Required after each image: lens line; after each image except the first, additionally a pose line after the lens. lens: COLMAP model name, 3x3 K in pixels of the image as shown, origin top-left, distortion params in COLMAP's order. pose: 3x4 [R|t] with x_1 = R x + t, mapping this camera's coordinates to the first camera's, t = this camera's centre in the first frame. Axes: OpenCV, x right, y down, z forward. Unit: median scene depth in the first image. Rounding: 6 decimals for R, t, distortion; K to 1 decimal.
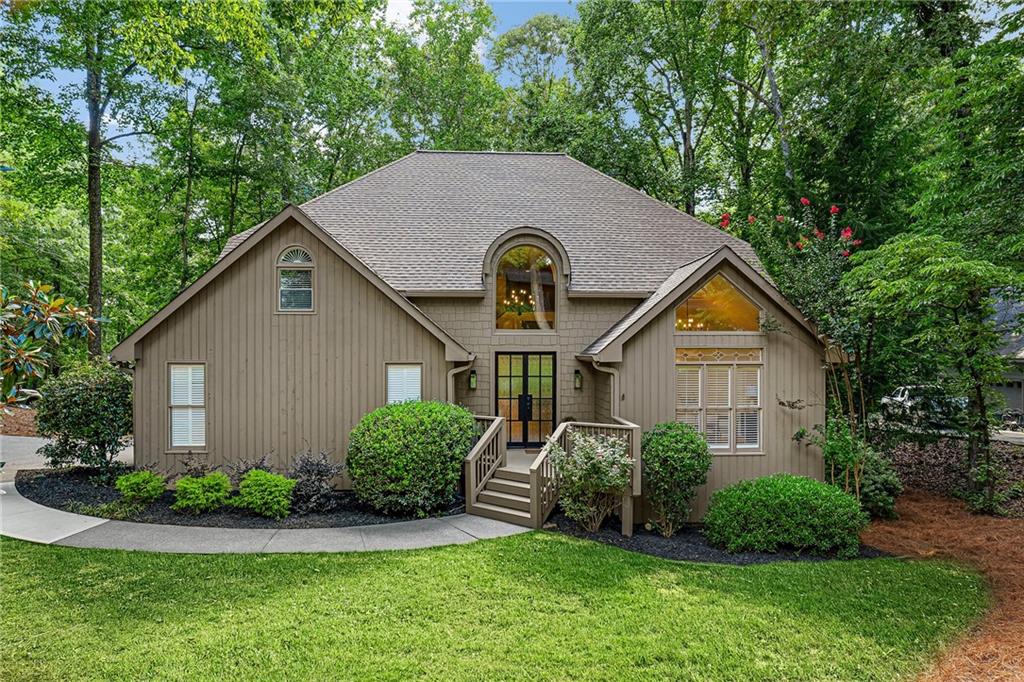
lens RADIAL K [[577.4, 0, 513.8], [0, 577.4, 364.2], [0, 0, 1]] dist [0.000013, 0.000255]
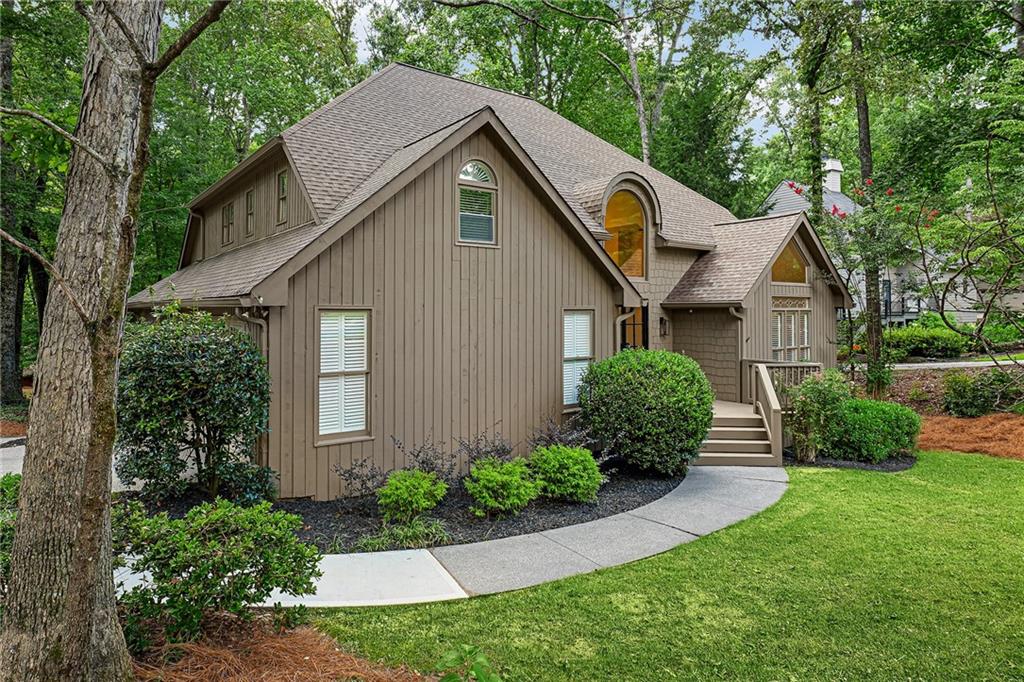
lens RADIAL K [[604.0, 0, 511.7], [0, 604.0, 310.1], [0, 0, 1]] dist [0.001851, 0.000291]
pose [[0.816073, 0.002558, 0.577943, -0.812322], [-0.001017, 0.999995, -0.002990, 0.000872], [-0.577948, 0.001853, 0.816071, 0.308601]]
